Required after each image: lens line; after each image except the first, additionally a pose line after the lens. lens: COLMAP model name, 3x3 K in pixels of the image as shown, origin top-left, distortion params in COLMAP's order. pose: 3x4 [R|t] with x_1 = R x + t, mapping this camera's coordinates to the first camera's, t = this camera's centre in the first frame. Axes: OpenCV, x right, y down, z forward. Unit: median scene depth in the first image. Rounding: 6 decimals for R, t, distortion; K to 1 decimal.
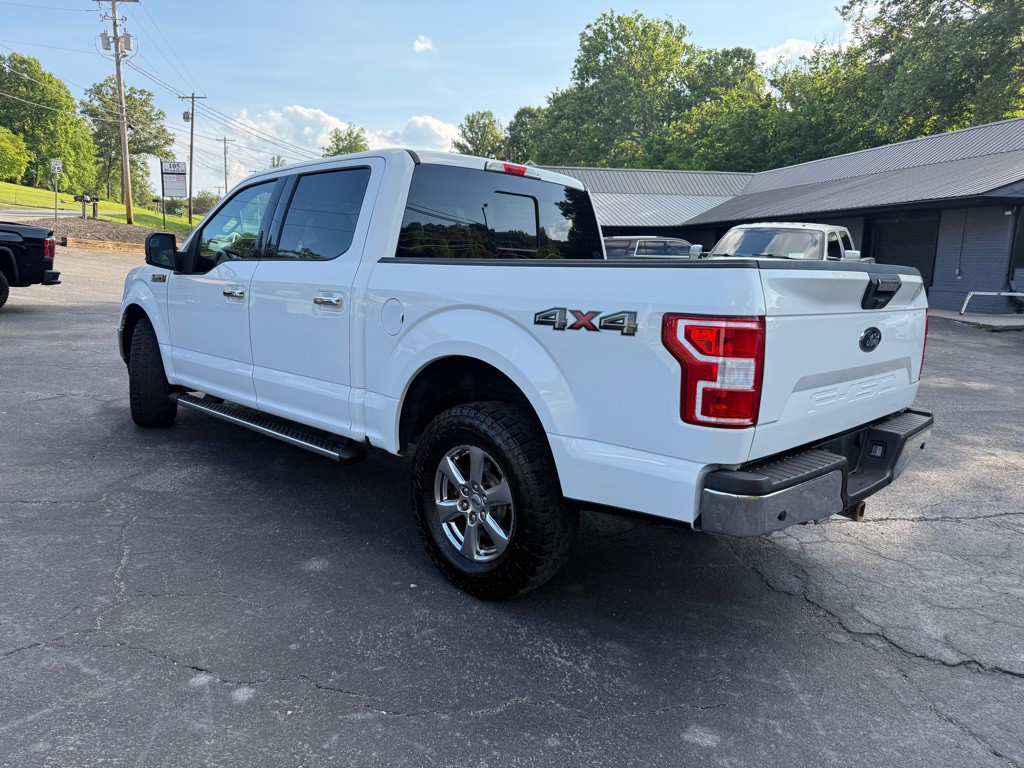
lens RADIAL K [[725.5, 0, 509.3], [0, 725.5, 383.0], [0, 0, 1]] dist [0.032167, -0.036874]
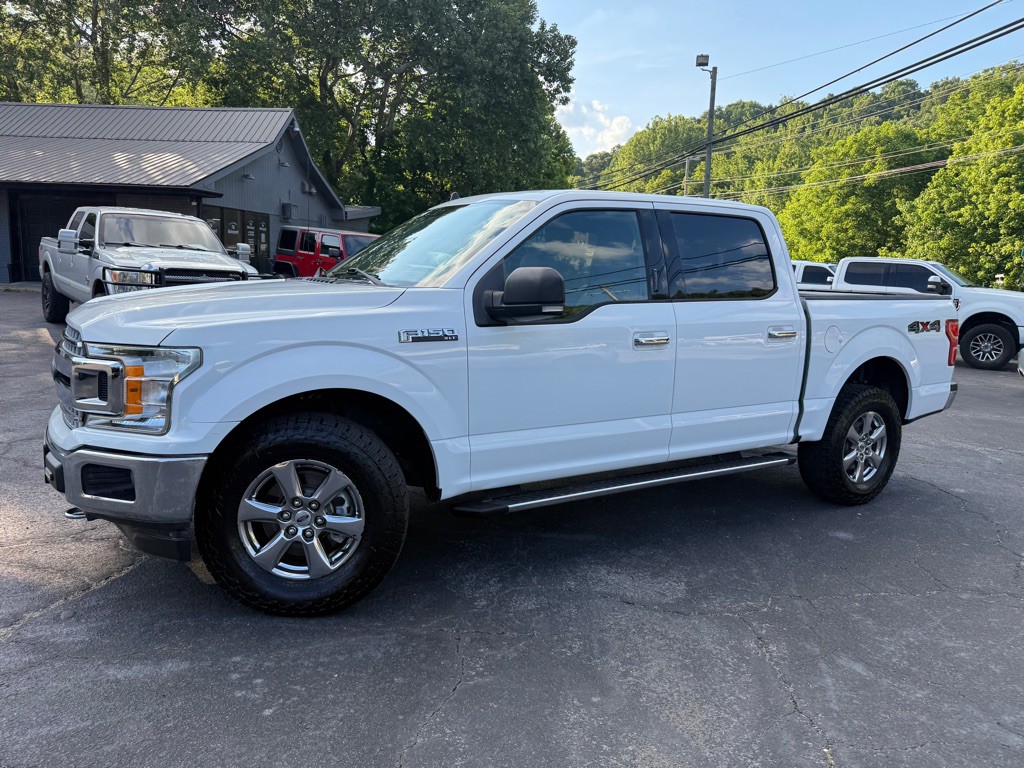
lens RADIAL K [[725.5, 0, 509.3], [0, 725.5, 383.0], [0, 0, 1]] dist [0.032167, -0.036874]
pose [[0.239102, -0.169414, 0.956101, -1.763646], [0.127319, 0.981630, 0.142098, -0.304529], [-0.962611, 0.087753, 0.256279, 1.336052]]
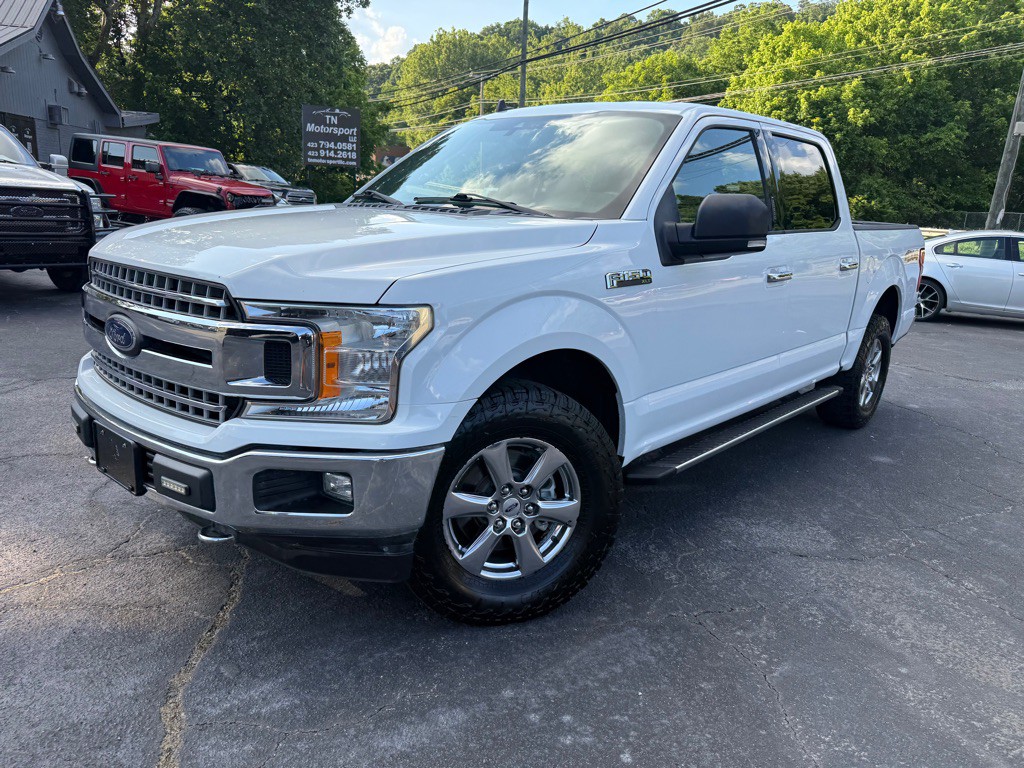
lens RADIAL K [[727.0, 0, 501.8], [0, 727.0, 394.1], [0, 0, 1]] dist [0.017144, -0.022902]
pose [[-0.040943, -0.286350, 0.957250, -1.655863], [0.112584, 0.950630, 0.289185, -0.374102], [-0.992798, 0.119611, -0.006684, 1.869881]]
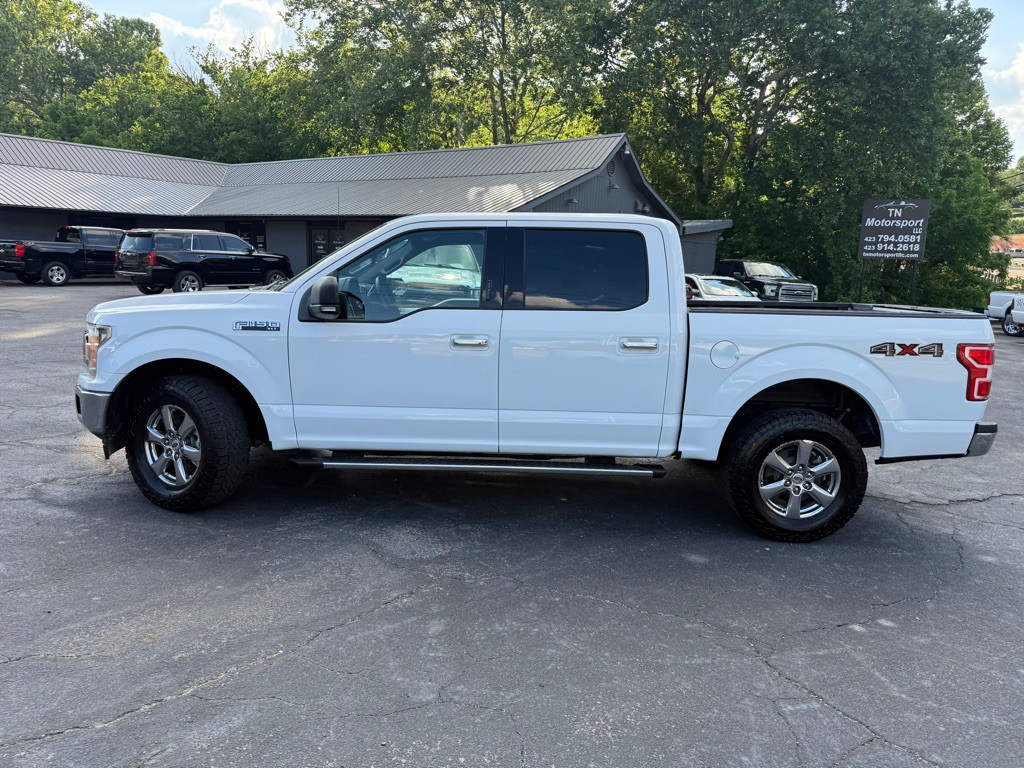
lens RADIAL K [[727.0, 0, 501.8], [0, 727.0, 394.1], [0, 0, 1]] dist [0.017144, -0.022902]
pose [[0.713681, -0.121577, 0.689840, -1.454468], [0.098025, 0.992466, 0.073499, -0.167013], [-0.693578, 0.015167, 0.720221, 0.367063]]
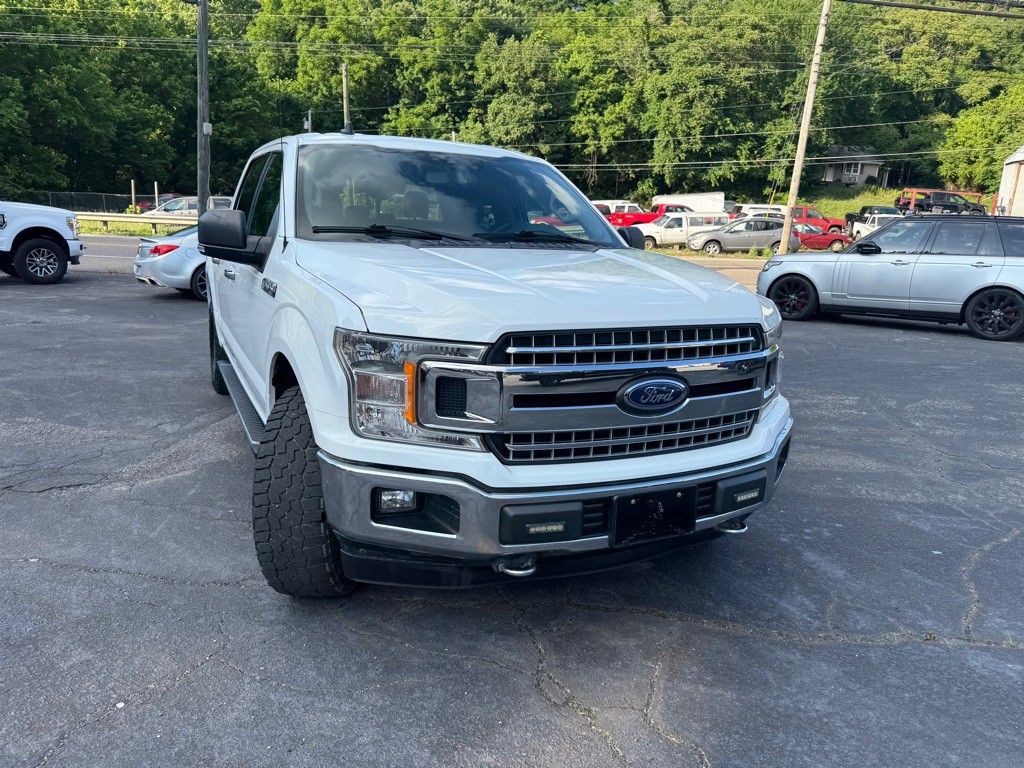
lens RADIAL K [[728.5, 0, 514.4], [0, 728.5, 390.1], [0, 0, 1]] dist [0.019100, -0.023217]
pose [[-0.941080, -0.143138, 0.306400, -0.996141], [-0.018382, 0.926323, 0.376282, -0.547145], [-0.337685, 0.348479, -0.874375, 2.959452]]
